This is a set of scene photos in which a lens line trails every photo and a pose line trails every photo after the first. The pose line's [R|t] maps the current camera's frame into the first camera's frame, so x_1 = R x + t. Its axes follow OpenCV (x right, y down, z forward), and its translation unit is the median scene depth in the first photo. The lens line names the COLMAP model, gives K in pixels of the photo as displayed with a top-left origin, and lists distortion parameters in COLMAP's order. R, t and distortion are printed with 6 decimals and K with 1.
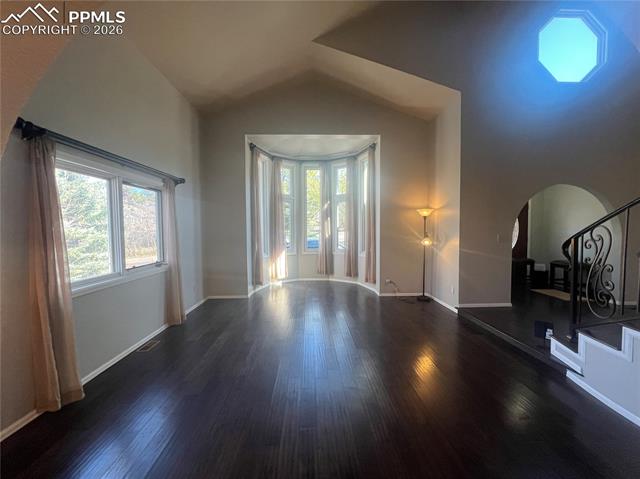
lens RADIAL K [[252.4, 0, 320.0], [0, 252.4, 239.5], [0, 0, 1]] dist [0.000790, -0.000006]
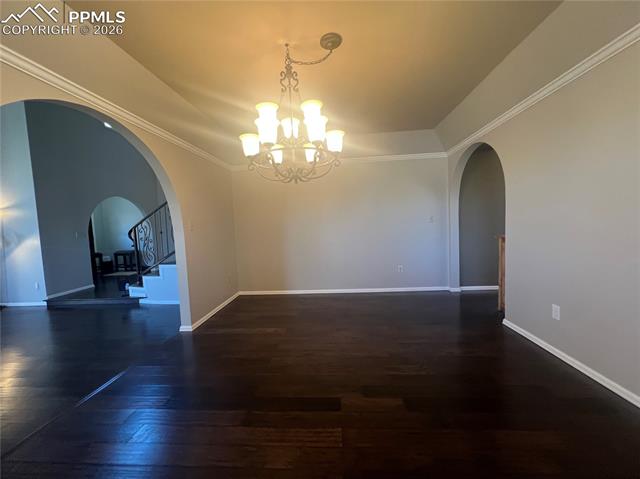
lens RADIAL K [[252.4, 0, 320.0], [0, 252.4, 239.5], [0, 0, 1]] dist [0.000790, -0.000006]
pose [[0.102838, -0.066669, 0.992461, -0.371821], [0.090369, 0.994251, 0.057425, 0.048068], [-0.990585, 0.083782, 0.108271, -0.294836]]
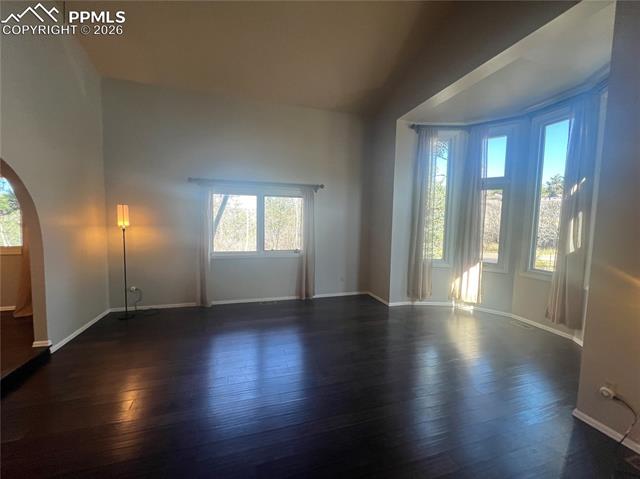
lens RADIAL K [[252.4, 0, 320.0], [0, 252.4, 239.5], [0, 0, 1]] dist [0.000790, -0.000006]
pose [[0.266937, 0.083113, -0.960123, 0.529612], [-0.064881, 0.995564, 0.068142, -0.050311], [0.961527, 0.044104, 0.271146, 0.564313]]
